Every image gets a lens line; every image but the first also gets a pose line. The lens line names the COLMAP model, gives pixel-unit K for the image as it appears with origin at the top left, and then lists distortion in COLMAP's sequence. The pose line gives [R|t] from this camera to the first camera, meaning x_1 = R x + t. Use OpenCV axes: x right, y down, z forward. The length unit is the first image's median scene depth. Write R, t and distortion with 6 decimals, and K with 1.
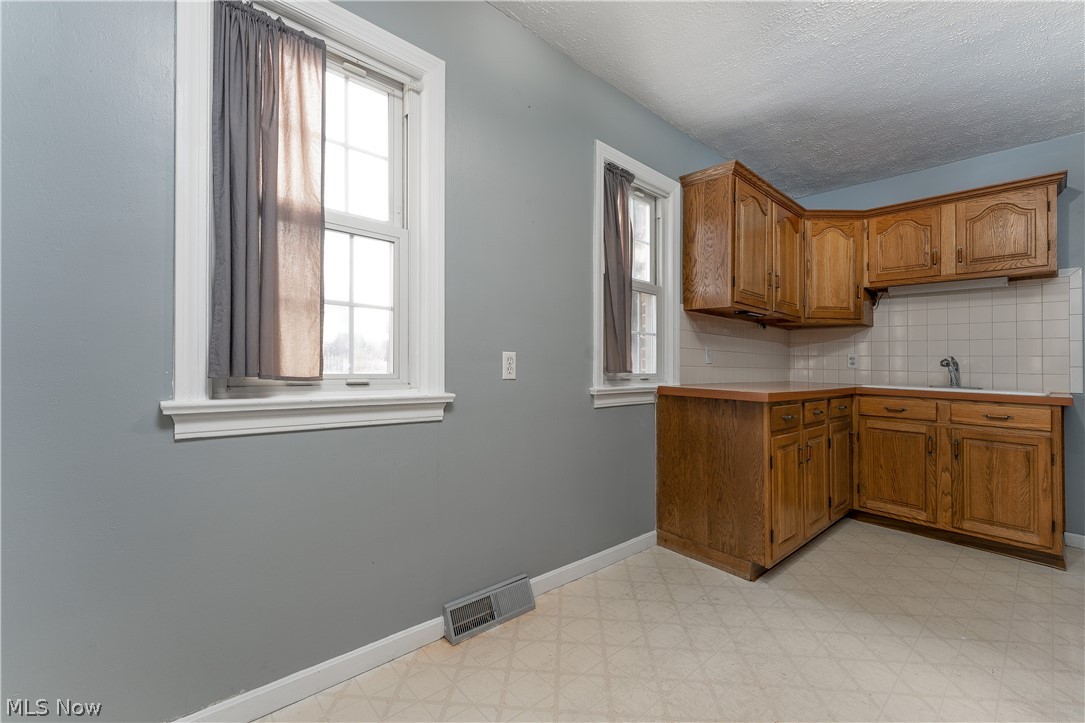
lens RADIAL K [[444.4, 0, 542.2], [0, 444.4, 364.1], [0, 0, 1]] dist [-0.001817, 0.000084]
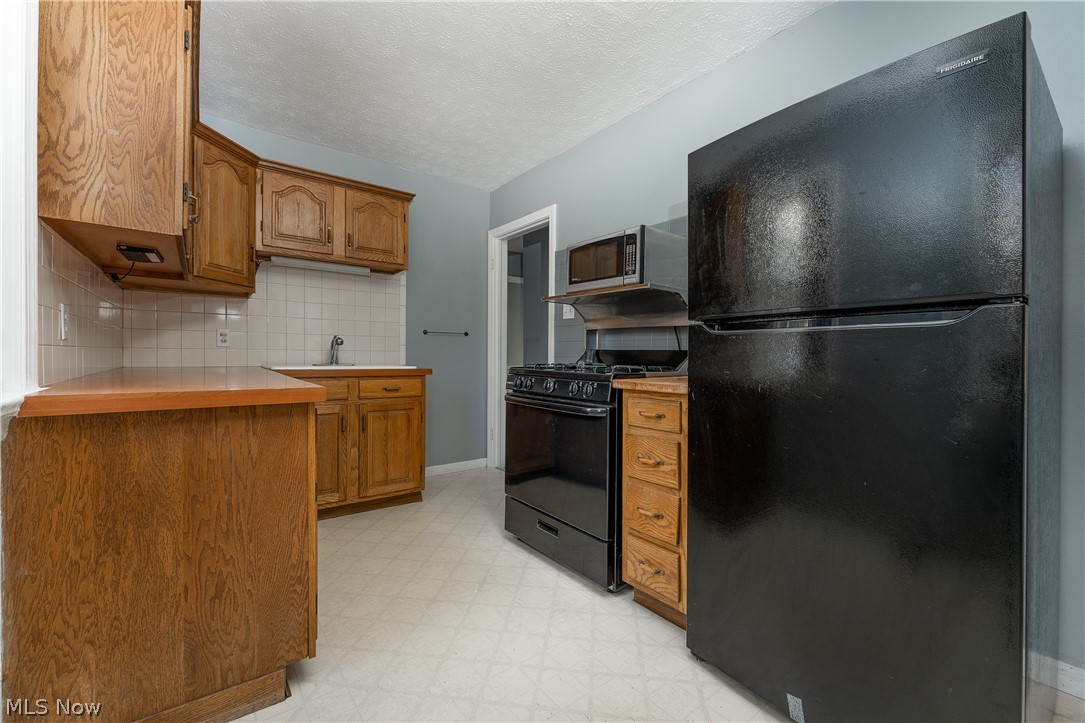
lens RADIAL K [[444.4, 0, 543.6], [0, 444.4, 347.8], [0, 0, 1]] dist [-0.001817, 0.000084]
pose [[0.064356, -0.007913, 0.997896, -0.090579], [-0.007061, 0.999940, 0.008385, 0.000211], [-0.997902, -0.007586, 0.064296, 0.500500]]
